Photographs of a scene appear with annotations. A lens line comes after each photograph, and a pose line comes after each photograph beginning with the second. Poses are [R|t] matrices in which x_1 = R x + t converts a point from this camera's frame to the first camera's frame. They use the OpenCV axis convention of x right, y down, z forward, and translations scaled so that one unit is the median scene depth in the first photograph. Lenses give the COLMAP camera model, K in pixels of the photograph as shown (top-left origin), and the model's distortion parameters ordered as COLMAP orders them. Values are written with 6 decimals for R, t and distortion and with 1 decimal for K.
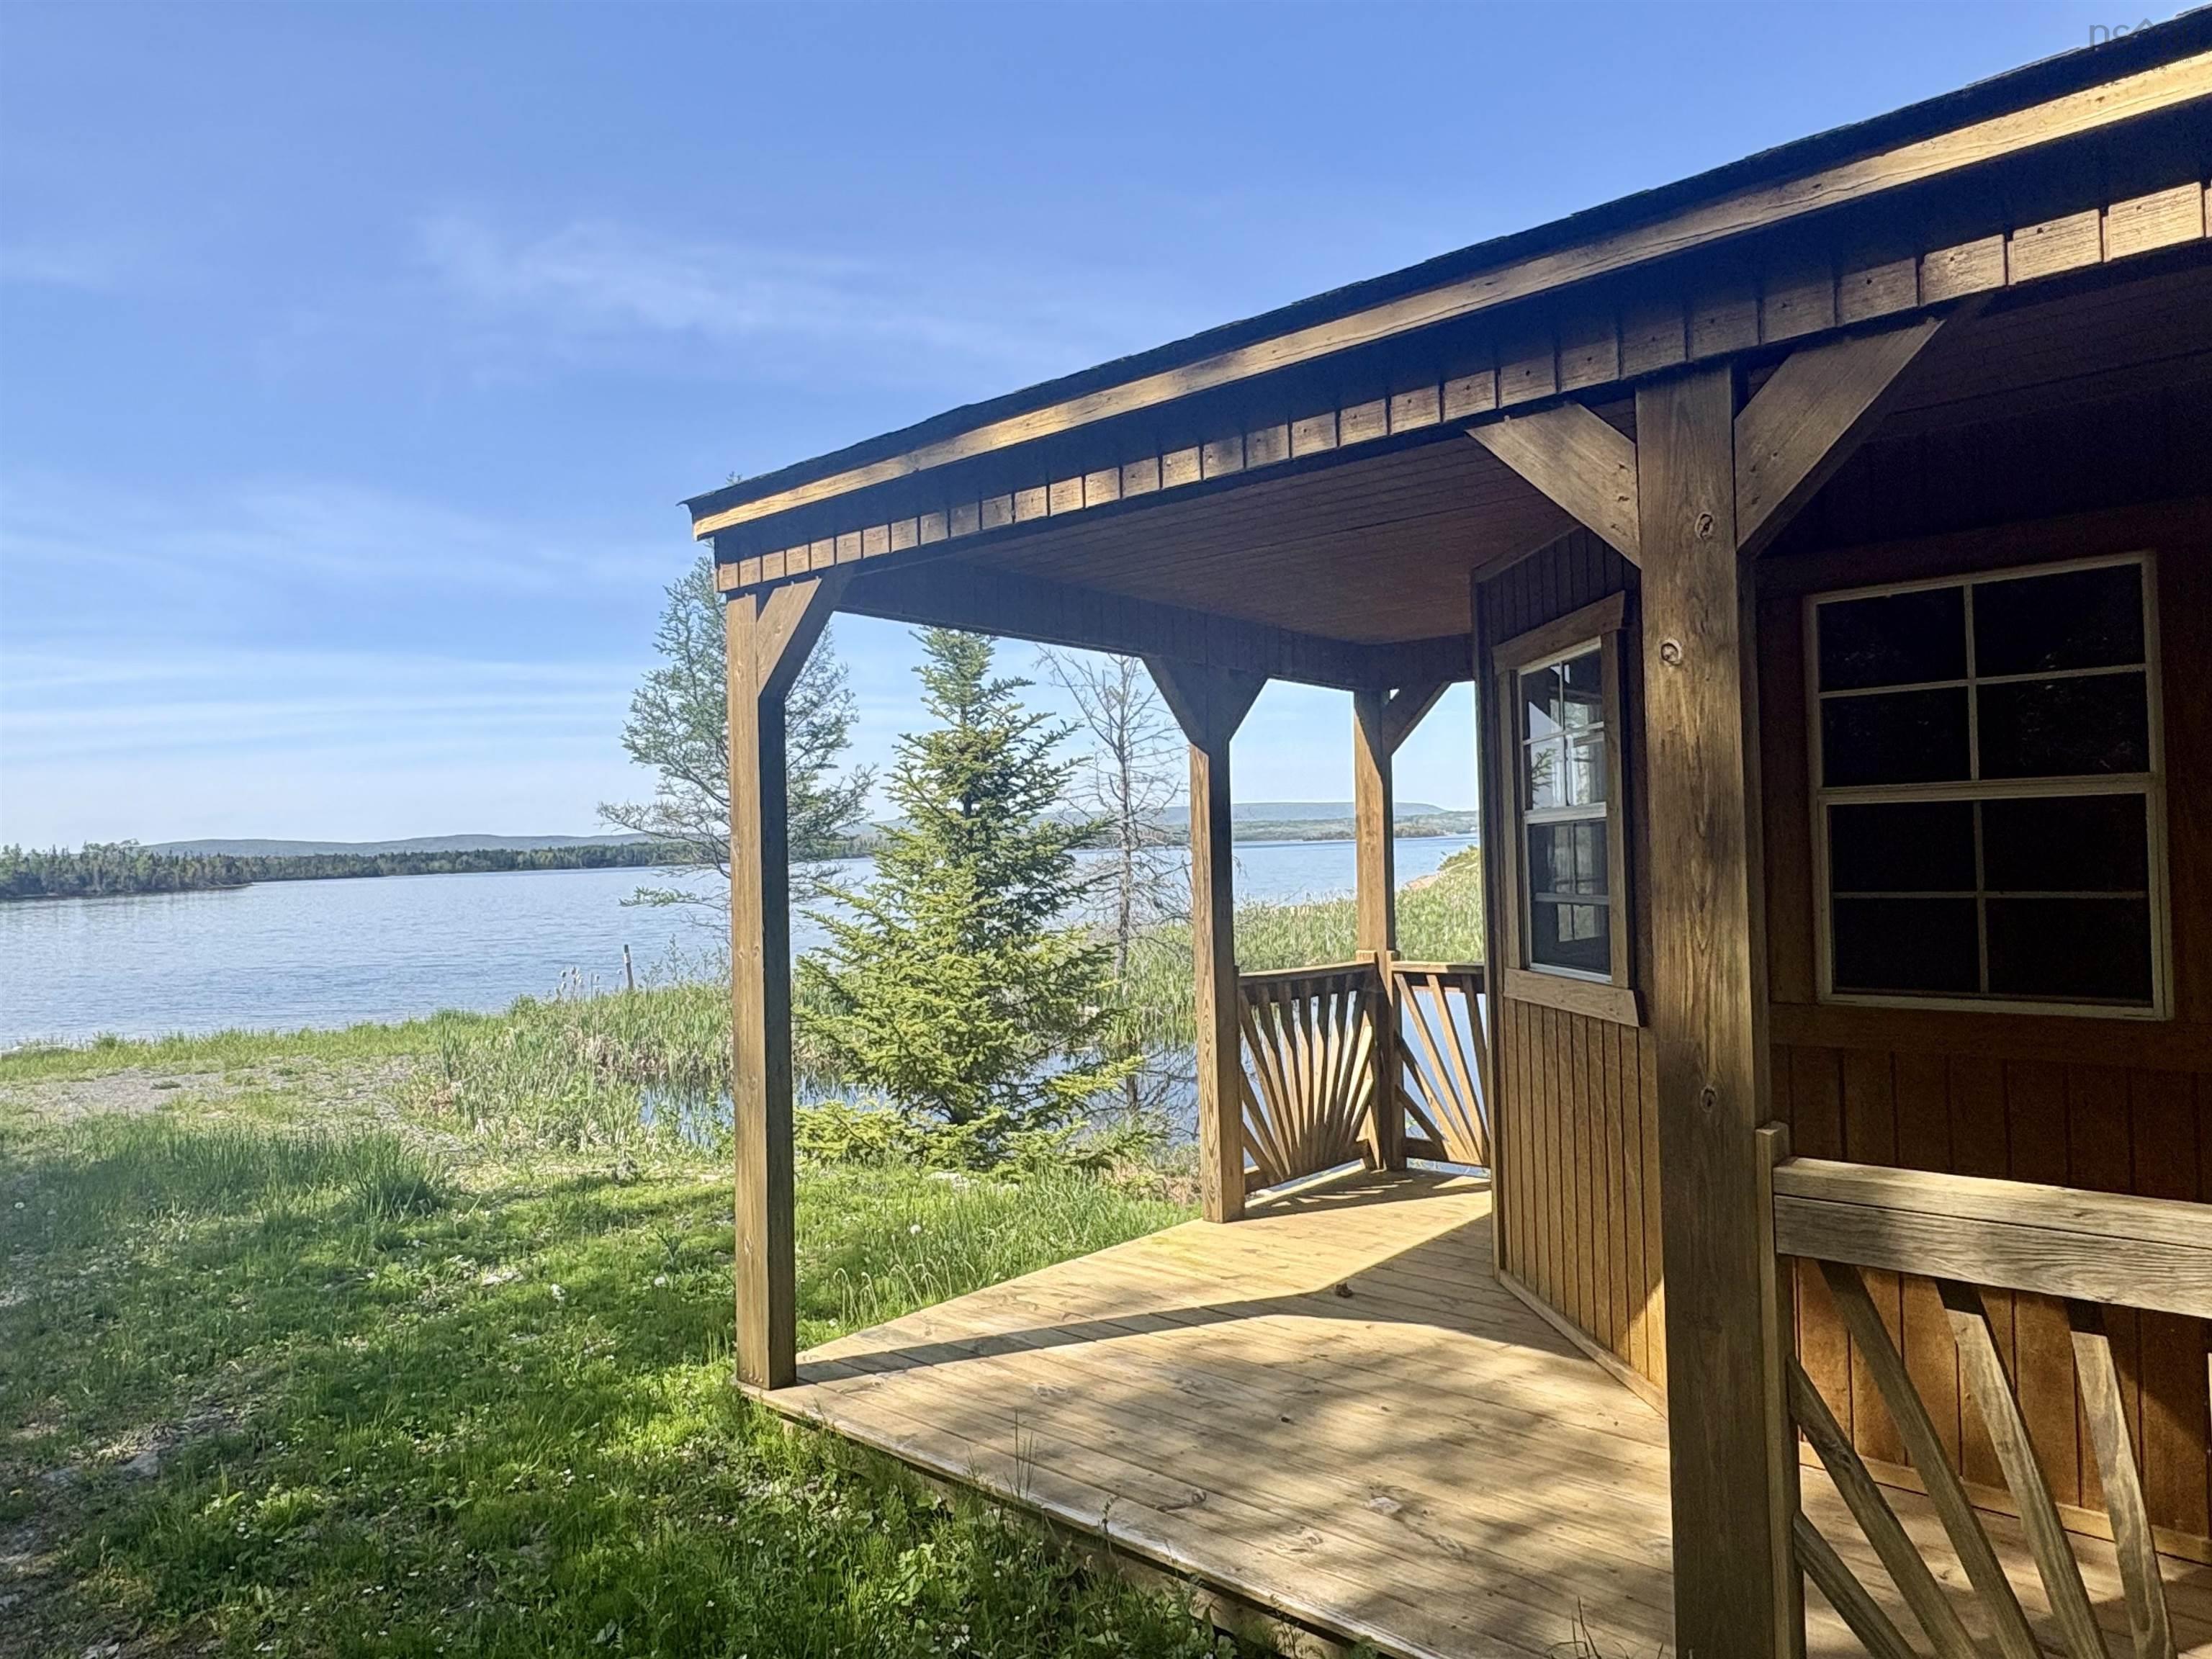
lens RADIAL K [[1444.1, 0, 1106.4], [0, 1444.1, 836.0], [0, 0, 1]] dist [0.020793, -0.001913]
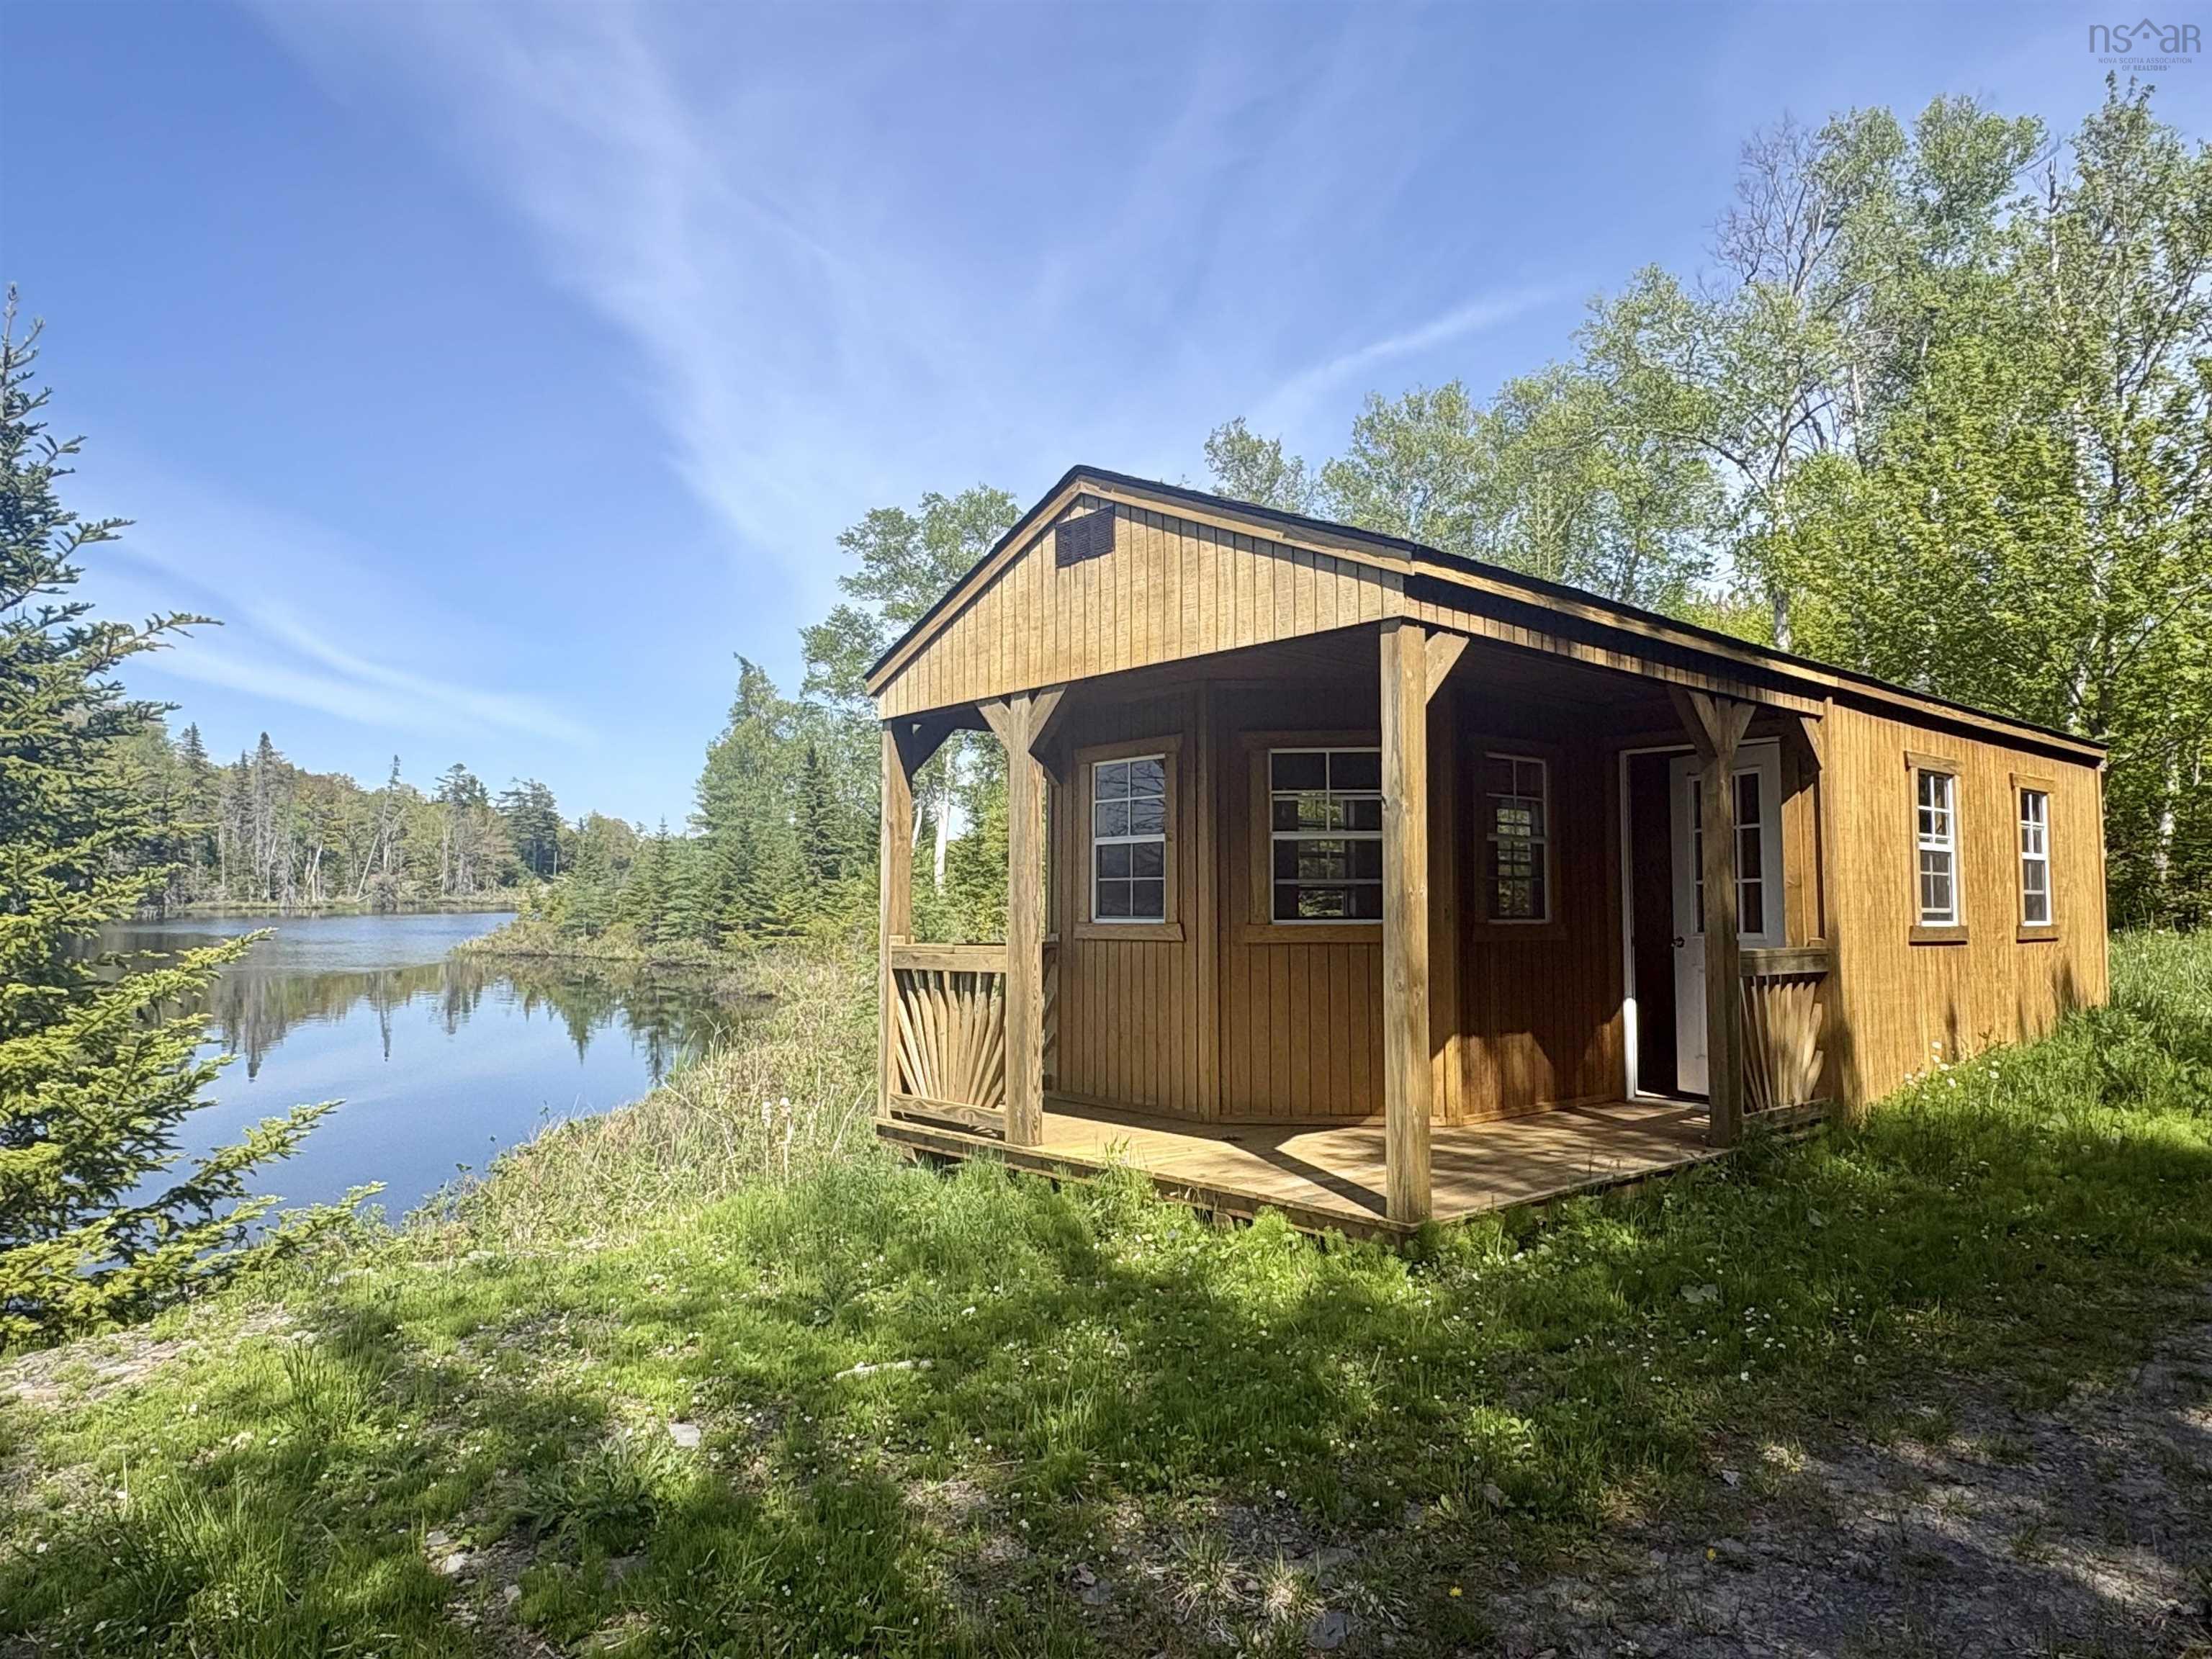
lens RADIAL K [[1444.1, 0, 1108.3], [0, 1444.1, 831.7], [0, 0, 1]] dist [0.020793, -0.001913]
pose [[0.156902, 0.075459, 0.984727, -1.731263], [-0.058170, 0.996052, -0.067059, 0.148411], [-0.985900, -0.046760, 0.160672, 1.111581]]
